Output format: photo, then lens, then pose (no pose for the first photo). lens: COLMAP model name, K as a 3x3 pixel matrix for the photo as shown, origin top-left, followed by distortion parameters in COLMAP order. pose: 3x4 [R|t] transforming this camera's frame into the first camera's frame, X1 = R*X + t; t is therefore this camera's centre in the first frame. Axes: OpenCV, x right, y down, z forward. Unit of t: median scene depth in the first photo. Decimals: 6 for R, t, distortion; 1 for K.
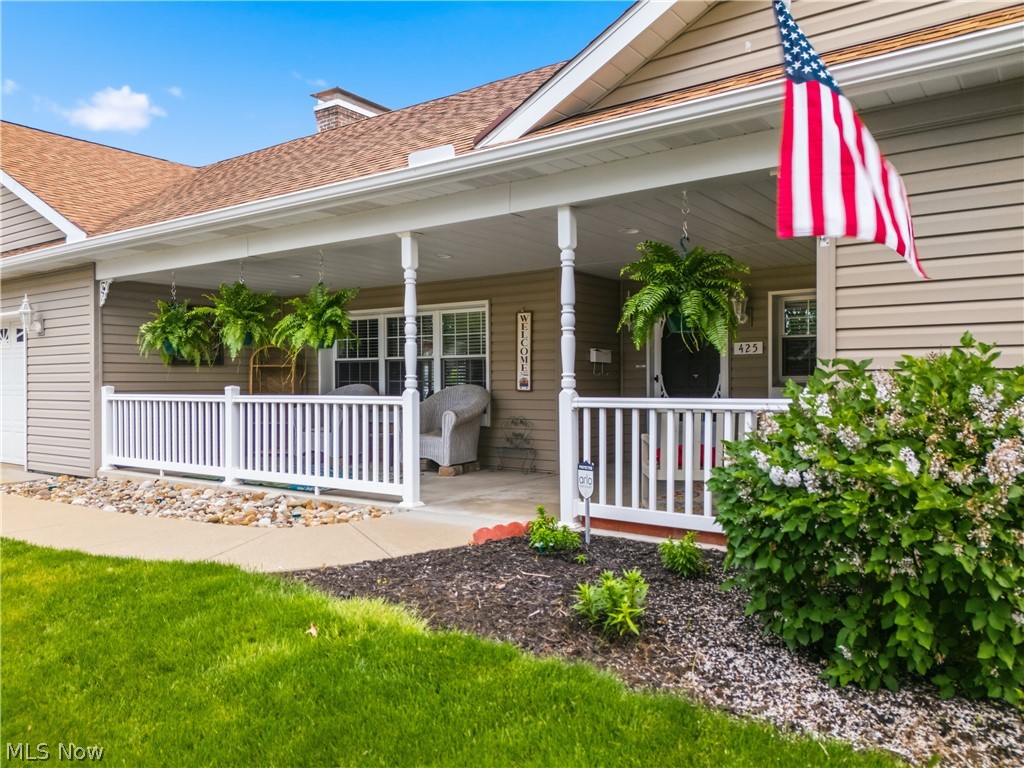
lens RADIAL K [[756.2, 0, 513.7], [0, 756.2, 388.4], [0, 0, 1]] dist [0.049008, -0.054539]
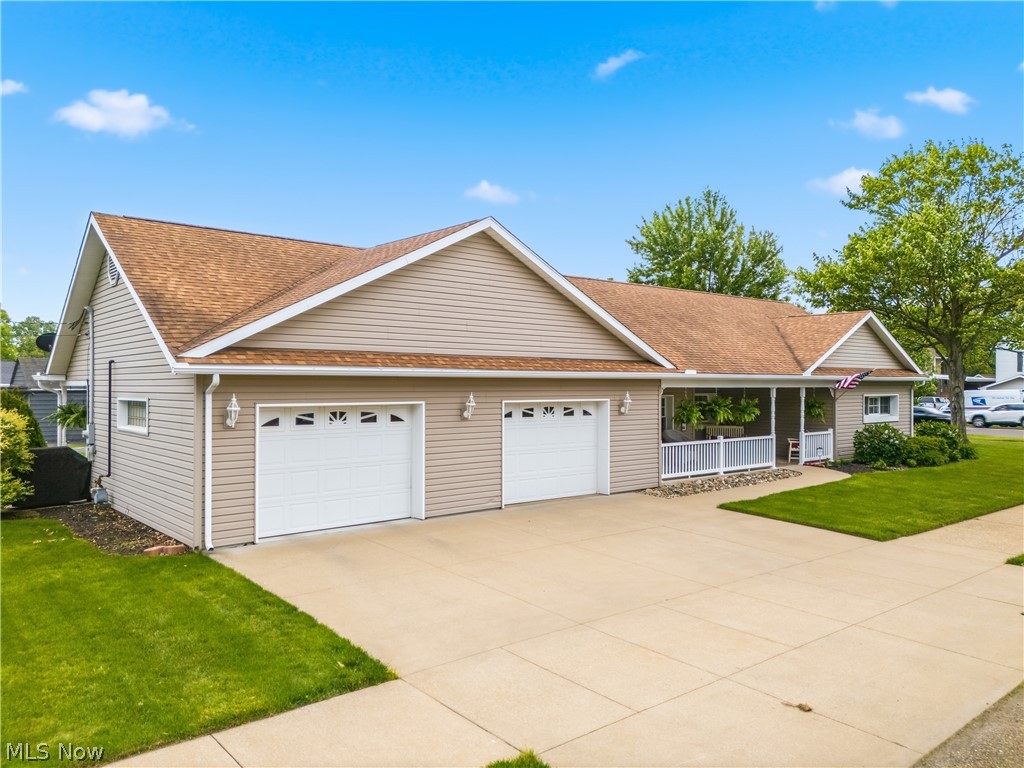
lens RADIAL K [[756.2, 0, 511.7], [0, 756.2, 383.7], [0, 0, 1]] dist [0.049008, -0.054539]
pose [[0.239630, 0.004813, 0.970852, -2.760711], [0.002959, 0.999979, -0.005687, -0.152850], [-0.970860, 0.004235, 0.239611, 0.967072]]
